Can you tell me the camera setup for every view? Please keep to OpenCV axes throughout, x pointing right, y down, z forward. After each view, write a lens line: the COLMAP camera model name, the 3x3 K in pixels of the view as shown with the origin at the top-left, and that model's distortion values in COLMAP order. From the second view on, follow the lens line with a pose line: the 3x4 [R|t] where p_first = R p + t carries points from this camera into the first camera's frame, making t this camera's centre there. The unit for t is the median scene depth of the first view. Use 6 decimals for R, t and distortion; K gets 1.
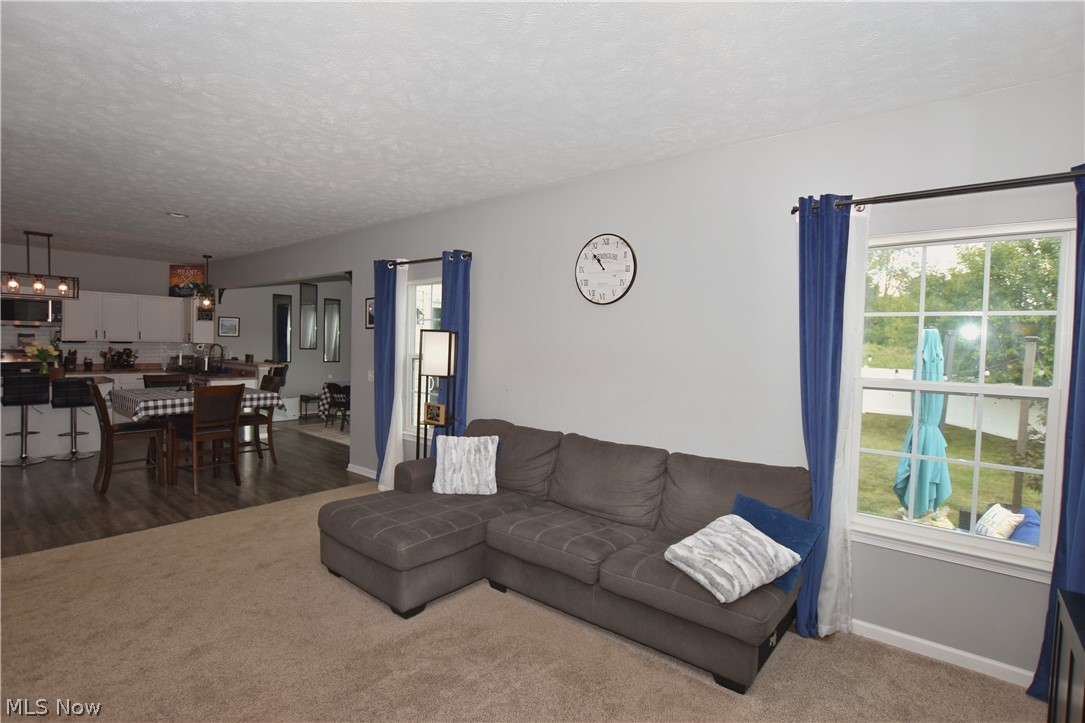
lens RADIAL K [[519.0, 0, 540.6], [0, 519.0, 360.7], [0, 0, 1]] dist [-0.022130, -0.000613]
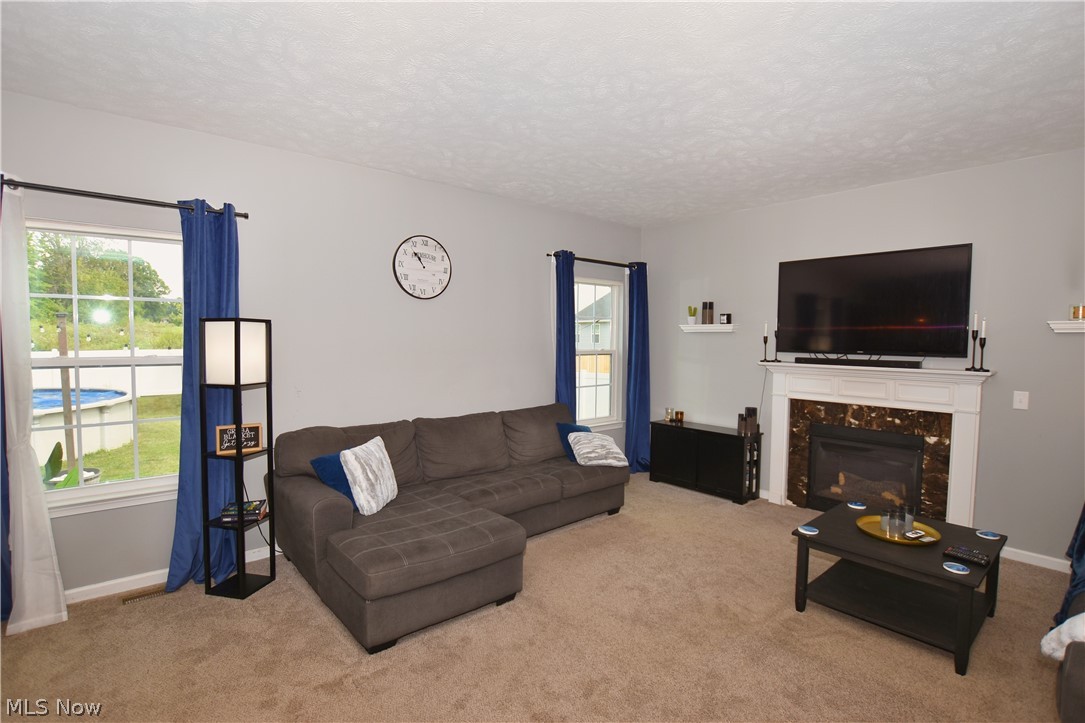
lens RADIAL K [[519.0, 0, 538.8], [0, 519.0, 361.0], [0, 0, 1]] dist [-0.022130, -0.000613]
pose [[0.170034, -0.067397, 0.983131, -0.948661], [0.037201, 0.997386, 0.061940, -0.035411], [-0.984736, 0.026042, 0.172097, 0.572292]]
